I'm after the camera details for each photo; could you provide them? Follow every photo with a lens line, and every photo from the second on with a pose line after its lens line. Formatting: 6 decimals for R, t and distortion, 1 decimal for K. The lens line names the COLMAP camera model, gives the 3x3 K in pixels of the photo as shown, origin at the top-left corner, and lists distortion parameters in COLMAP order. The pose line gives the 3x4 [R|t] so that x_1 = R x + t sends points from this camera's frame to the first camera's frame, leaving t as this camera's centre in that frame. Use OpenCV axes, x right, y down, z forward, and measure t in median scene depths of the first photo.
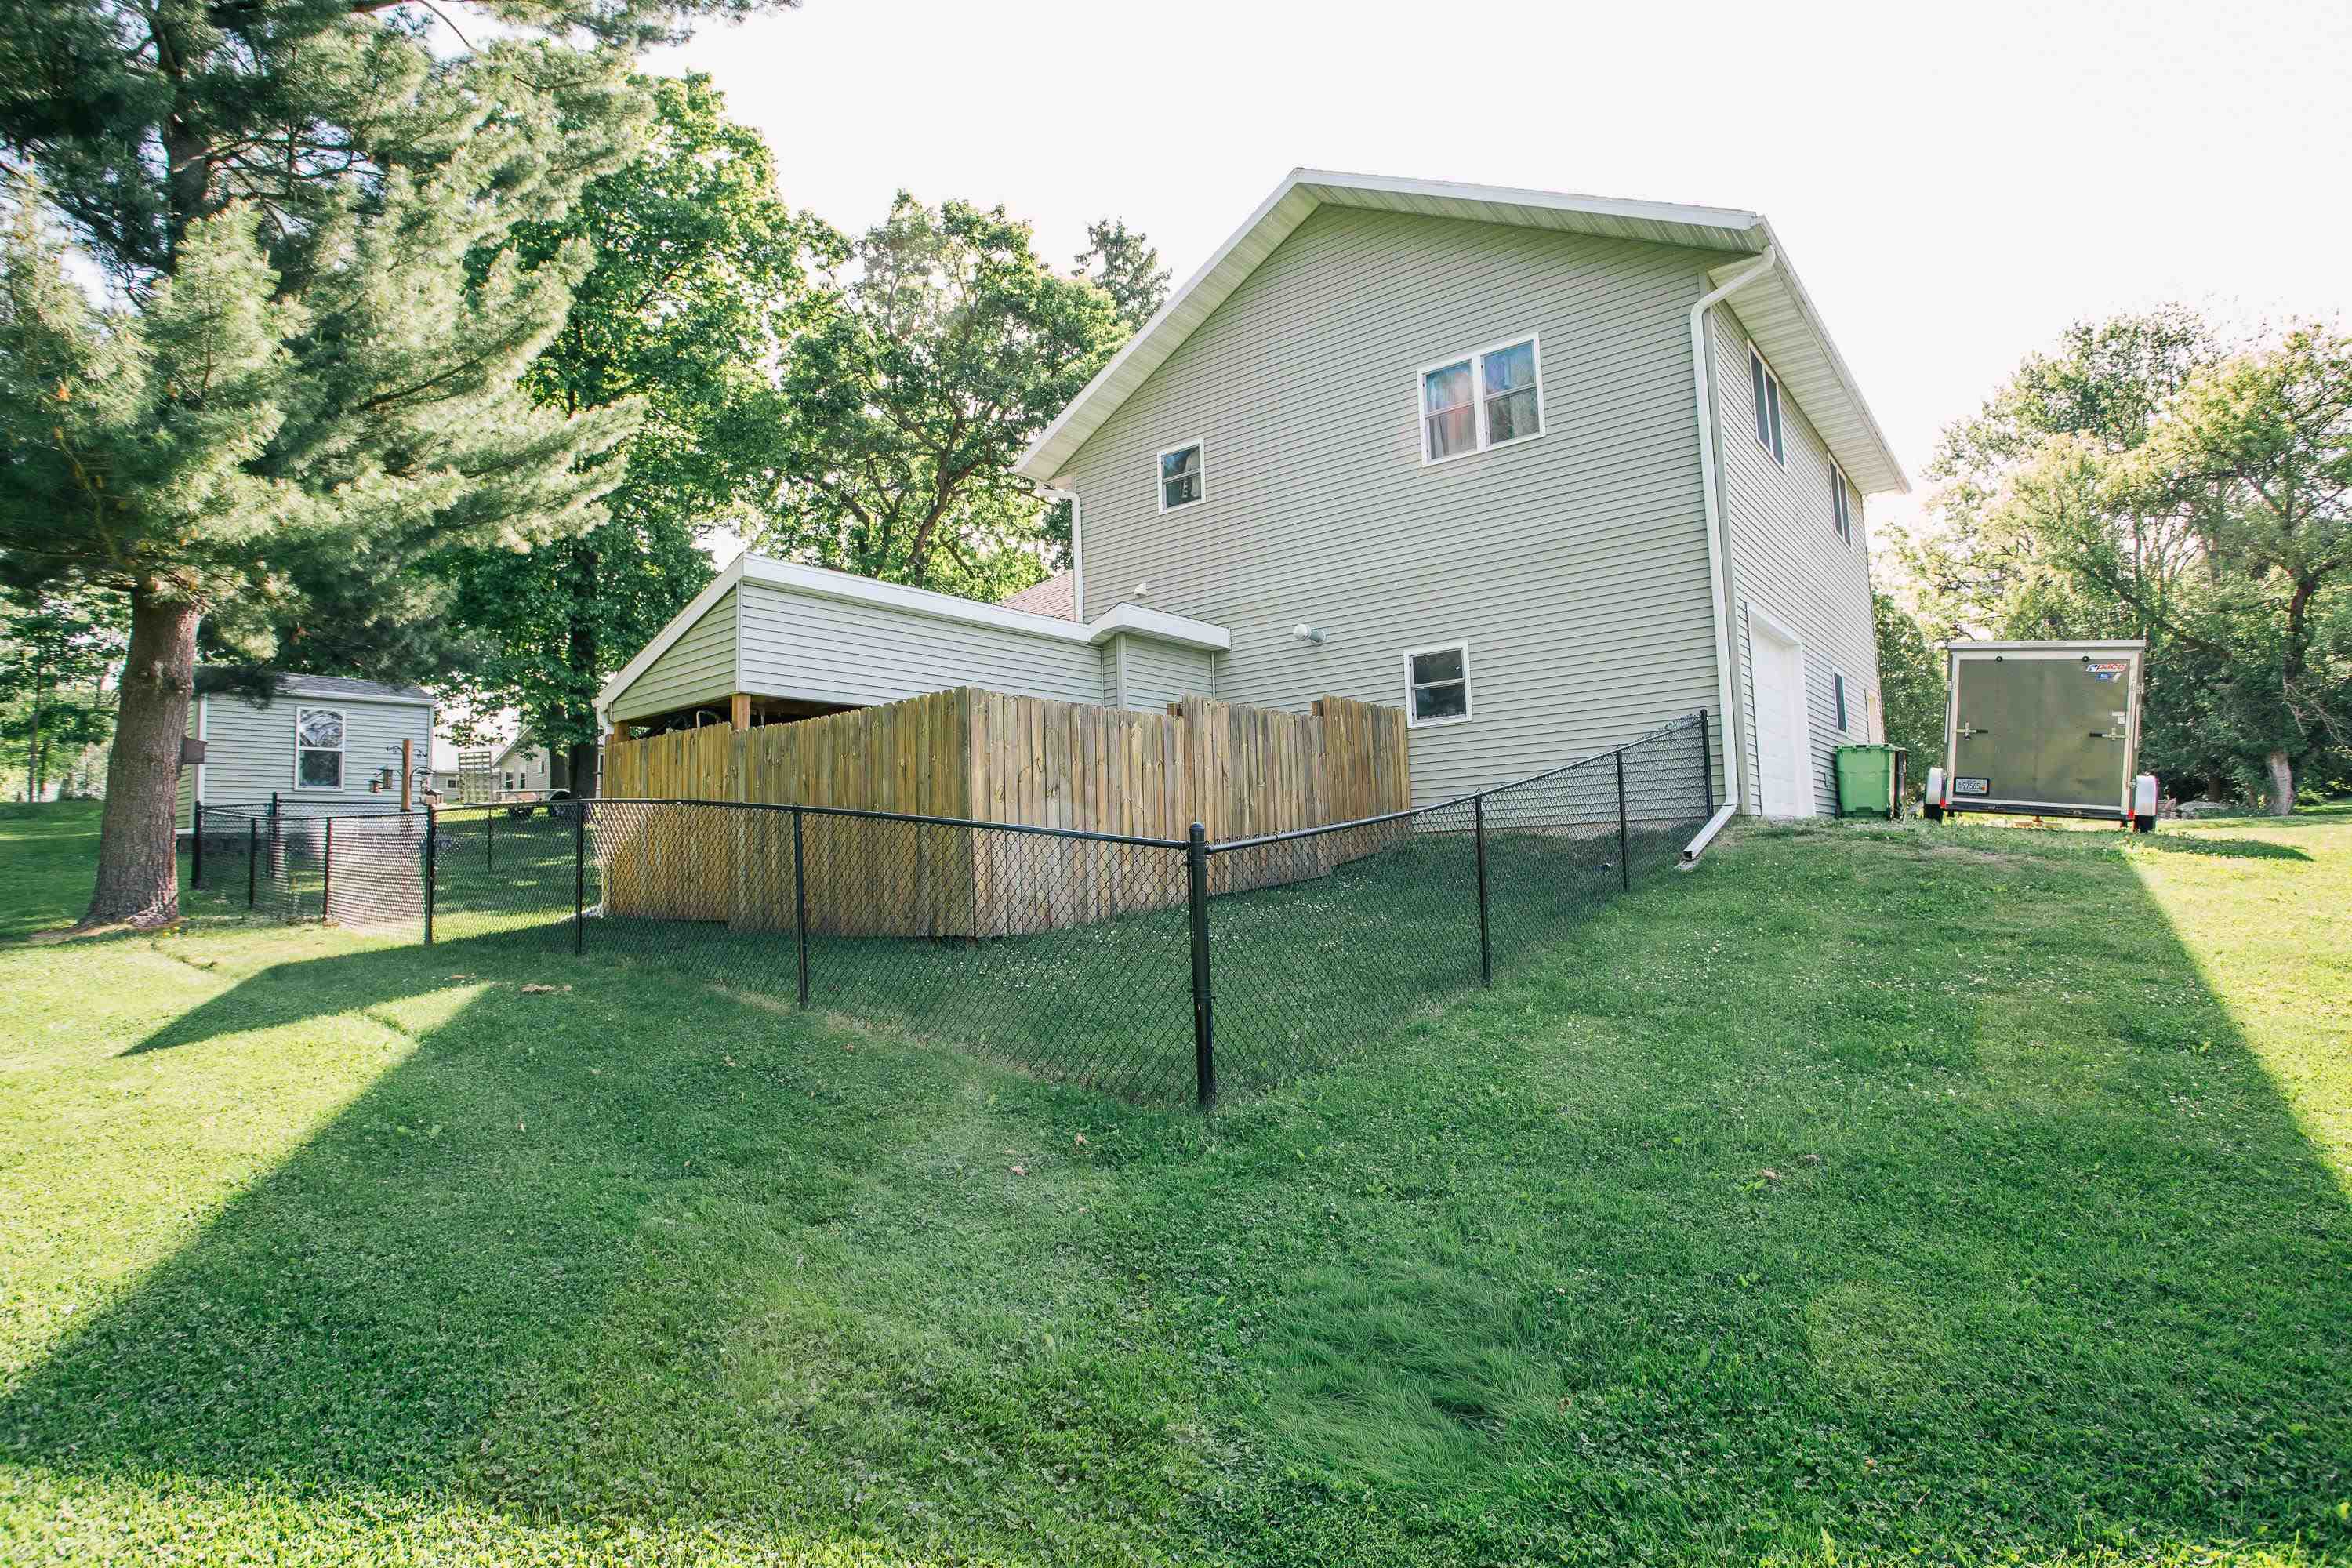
lens RADIAL K [[1136.2, 0, 1178.3], [0, 1136.2, 771.2], [0, 0, 1]] dist [-0.069706, 0.026141]
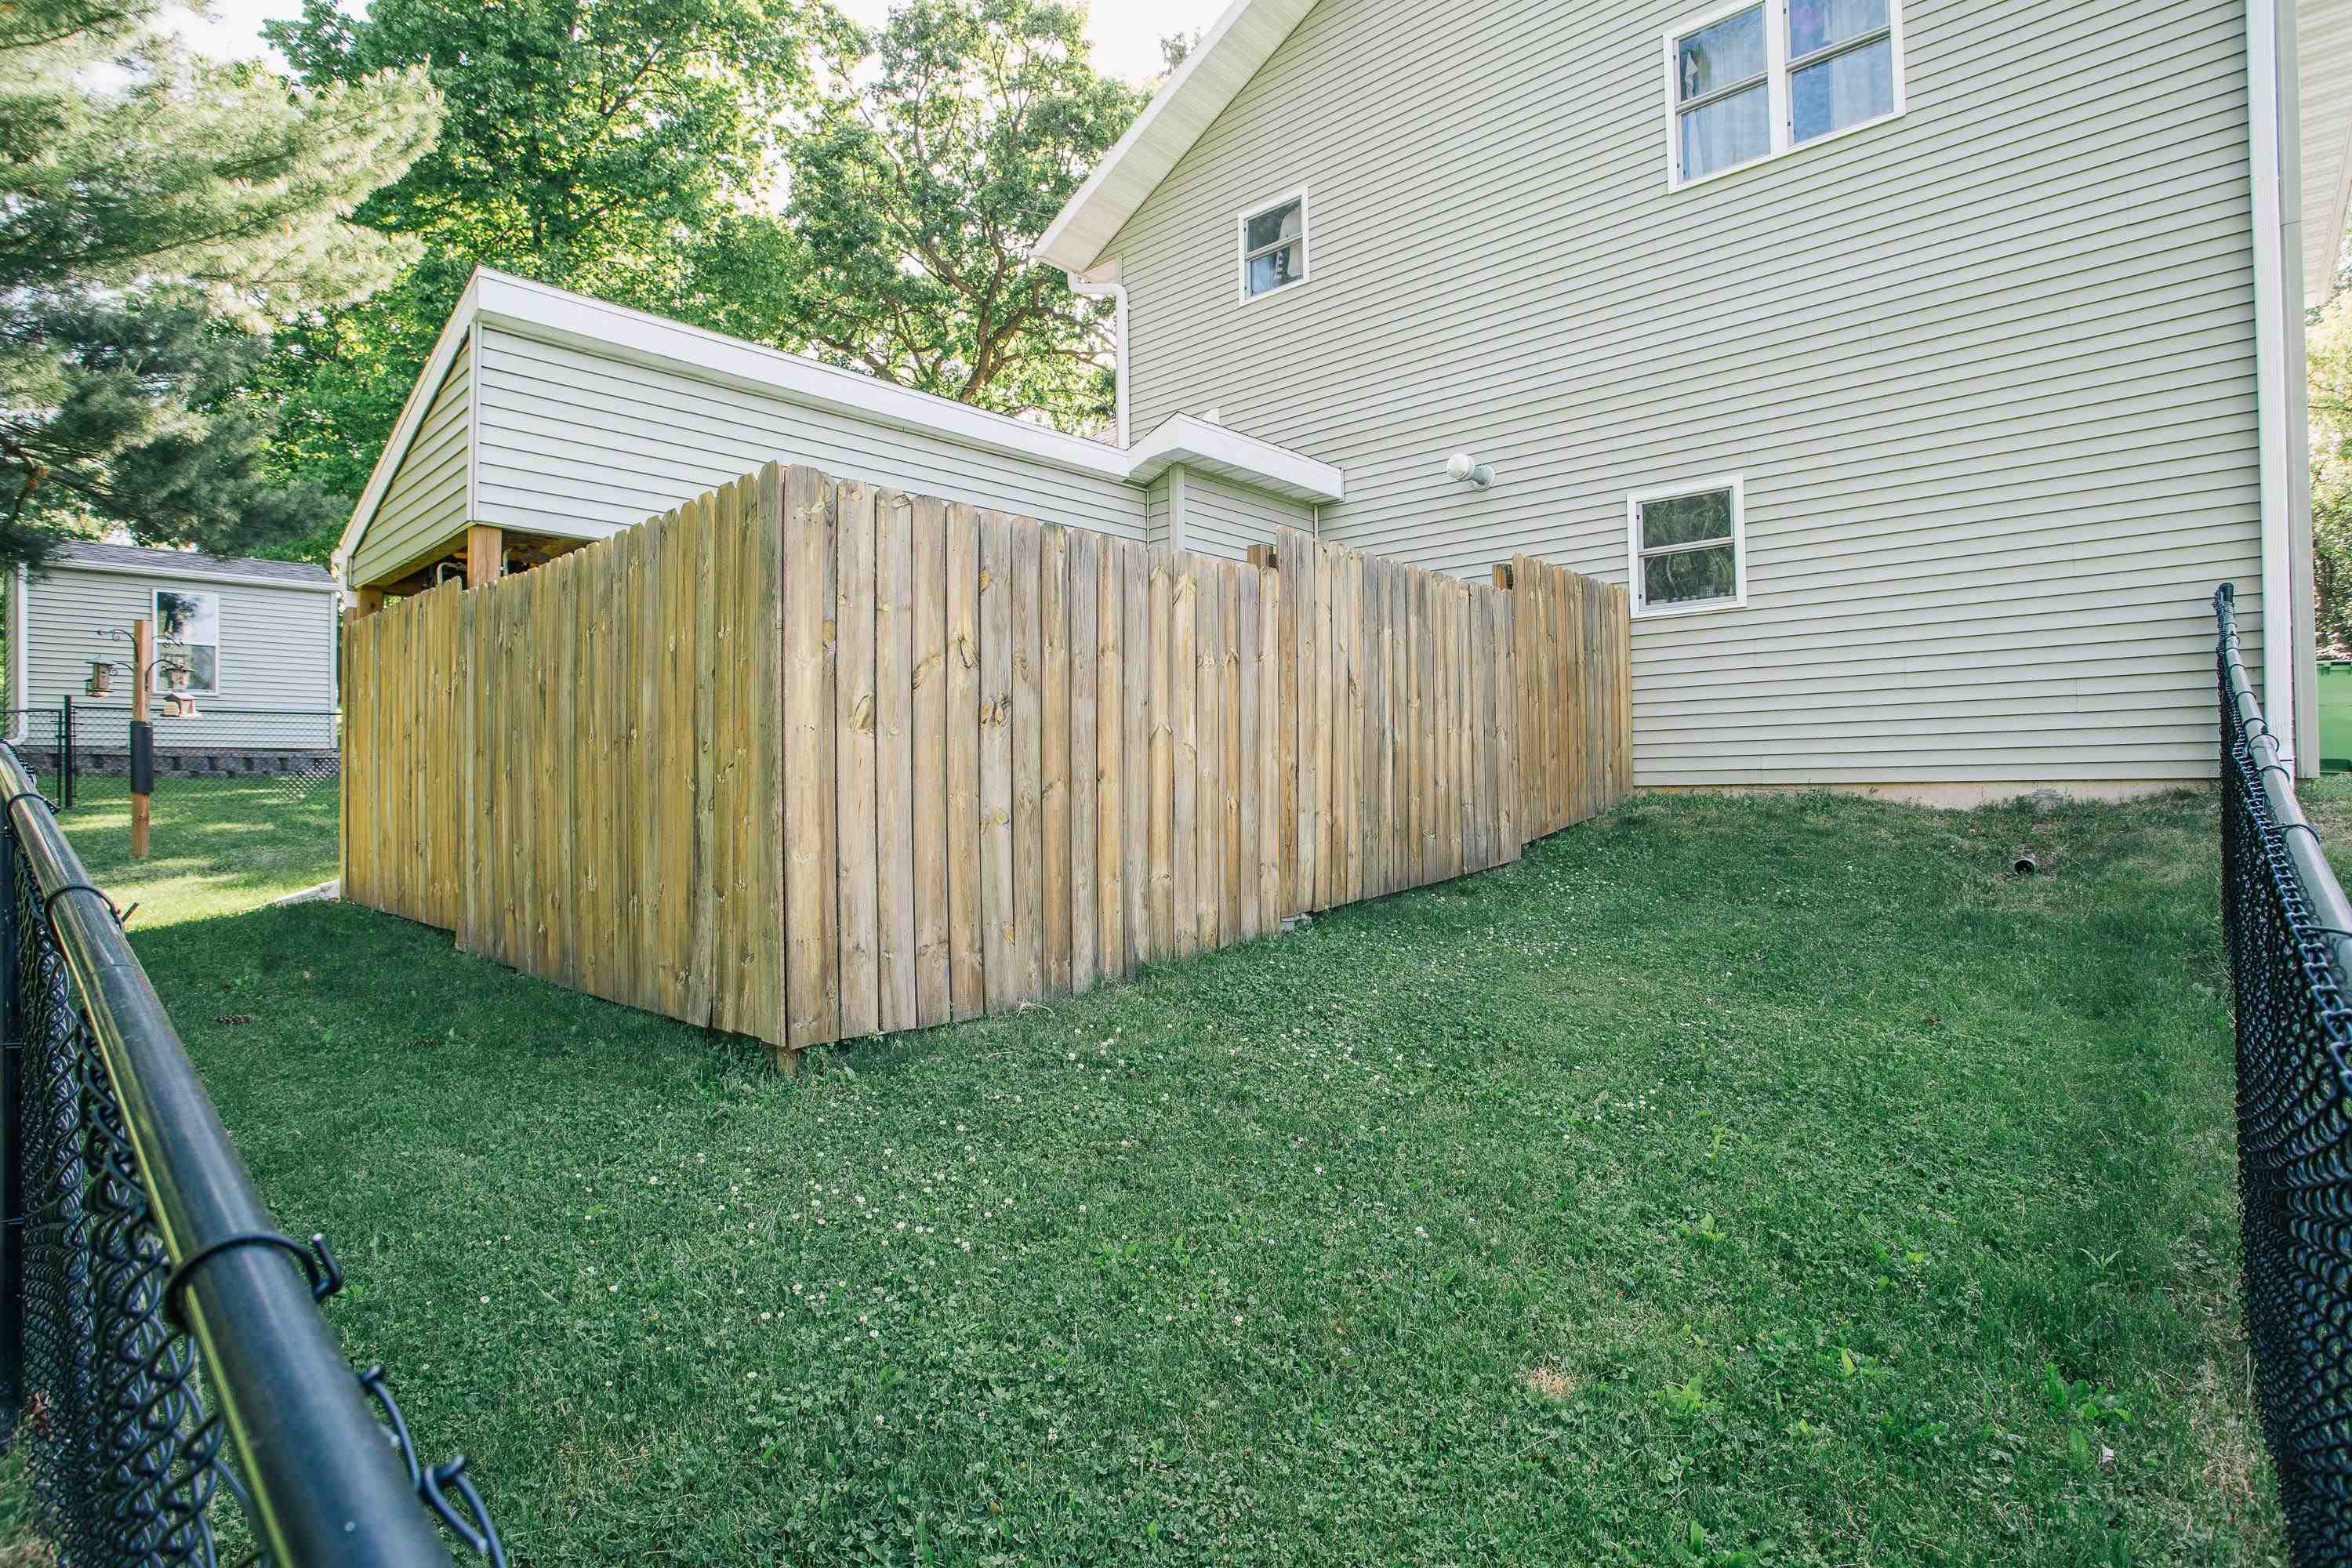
lens RADIAL K [[1136.2, 0, 1178.3], [0, 1136.2, 771.2], [0, 0, 1]] dist [-0.069706, 0.026141]
pose [[0.997639, 0.021135, -0.065347, -0.004293], [-0.016384, 0.997241, 0.072404, 0.005354], [0.066697, -0.071162, 0.995232, 0.366367]]
